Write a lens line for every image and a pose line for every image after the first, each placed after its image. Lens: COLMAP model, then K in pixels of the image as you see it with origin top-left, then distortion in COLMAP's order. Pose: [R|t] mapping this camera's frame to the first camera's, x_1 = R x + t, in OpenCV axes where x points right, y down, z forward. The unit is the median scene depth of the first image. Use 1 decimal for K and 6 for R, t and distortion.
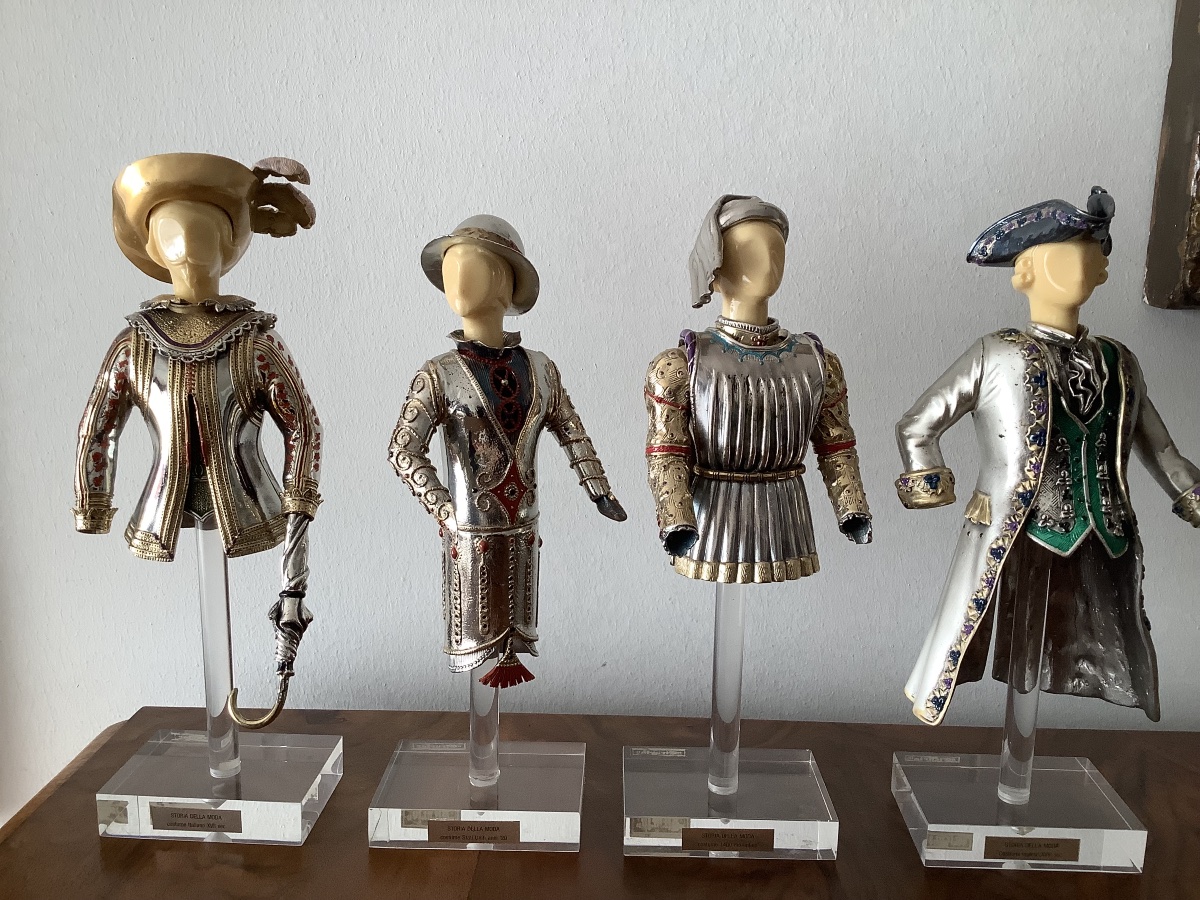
lens RADIAL K [[1091.8, 0, 593.6], [0, 1091.8, 452.8], [0, 0, 1]] dist [0.151297, -0.354733]
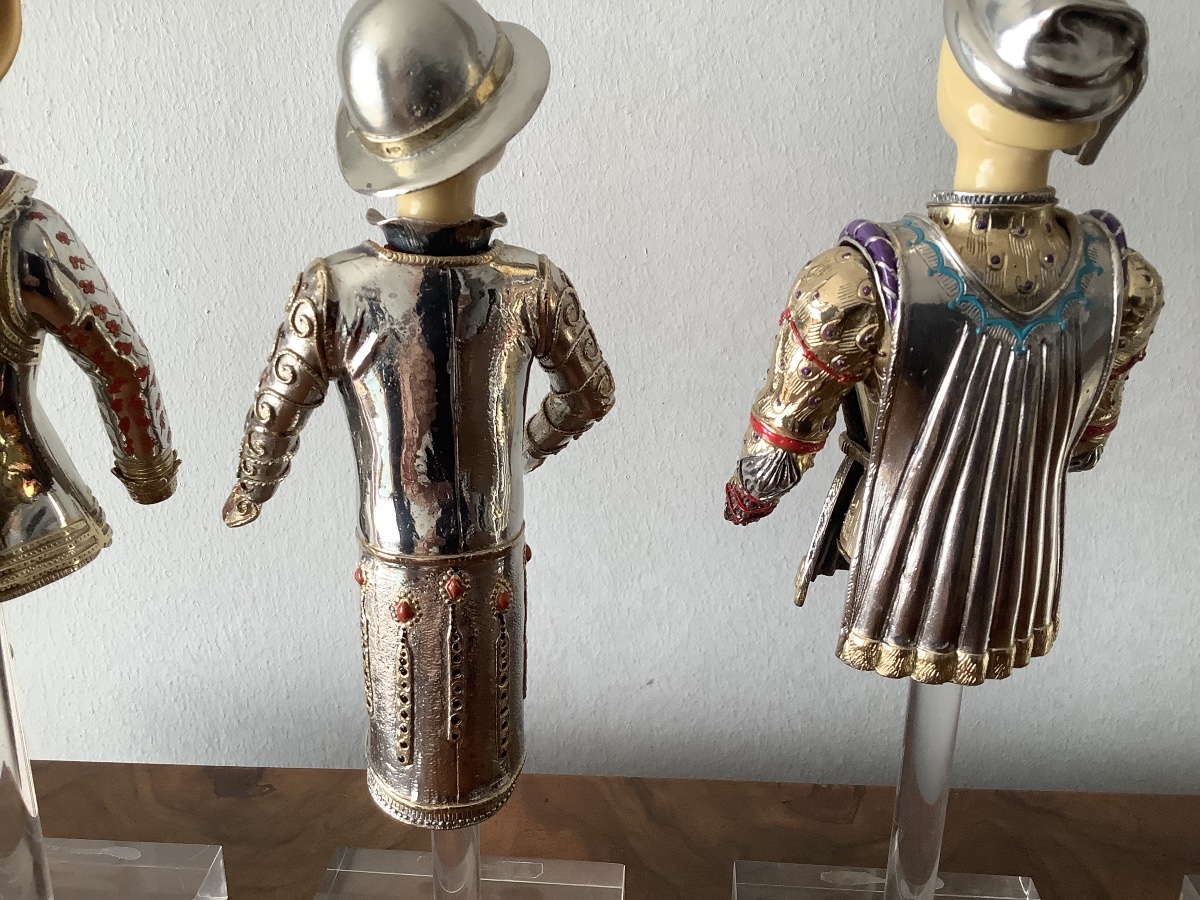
lens RADIAL K [[1091.8, 0, 593.6], [0, 1091.8, 452.8], [0, 0, 1]] dist [0.151297, -0.354733]
pose [[0.999975, 0.000558, 0.006998, -0.044367], [-0.001527, 0.990259, 0.139230, -0.068675], [-0.006852, -0.139237, 0.990235, 0.458023]]
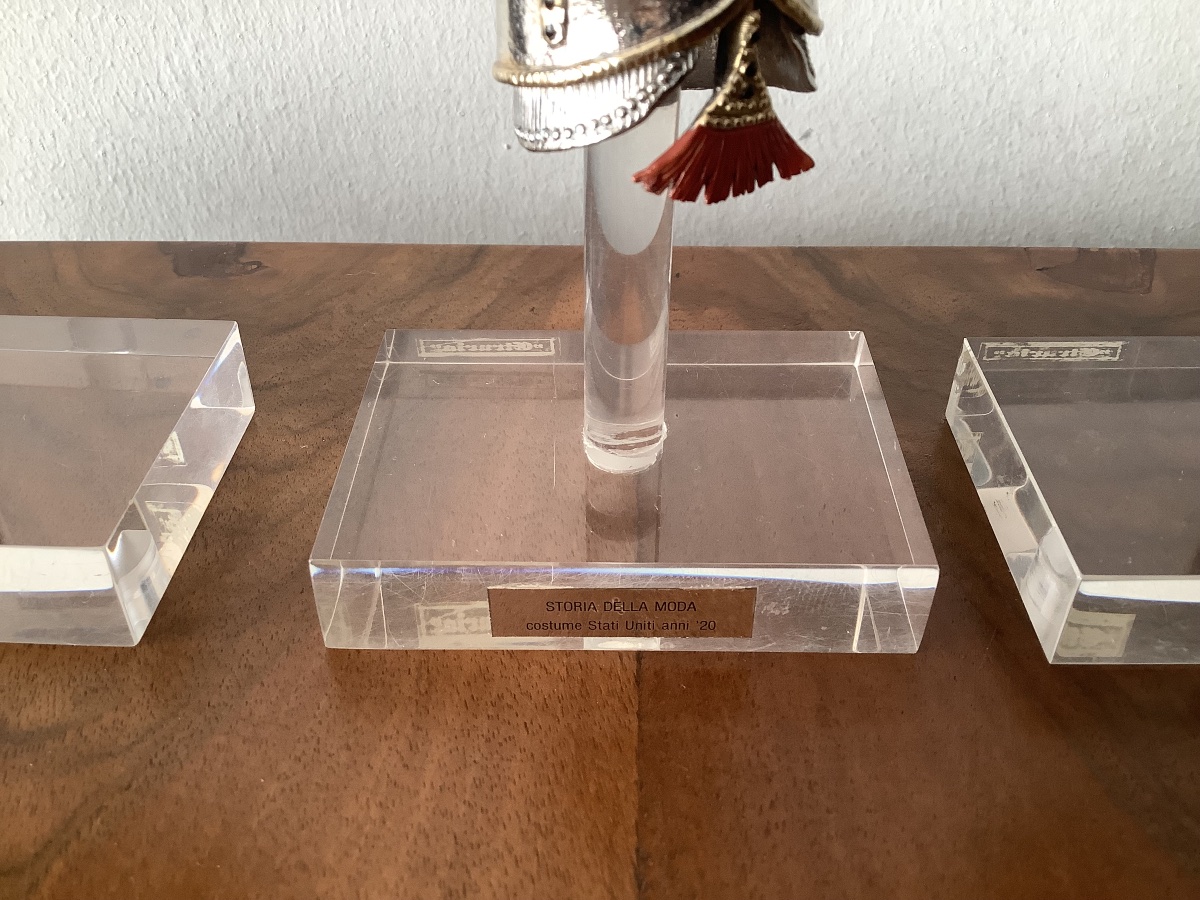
lens RADIAL K [[1117.0, 0, 600.0], [0, 1117.0, 450.0], [0, 0, 1]] dist [0.106717, -0.254418]
pose [[0.999807, -0.019618, 0.000971, -0.114761], [0.017245, 0.900415, 0.434690, 0.144030], [-0.009402, -0.434589, 0.900580, 0.708561]]
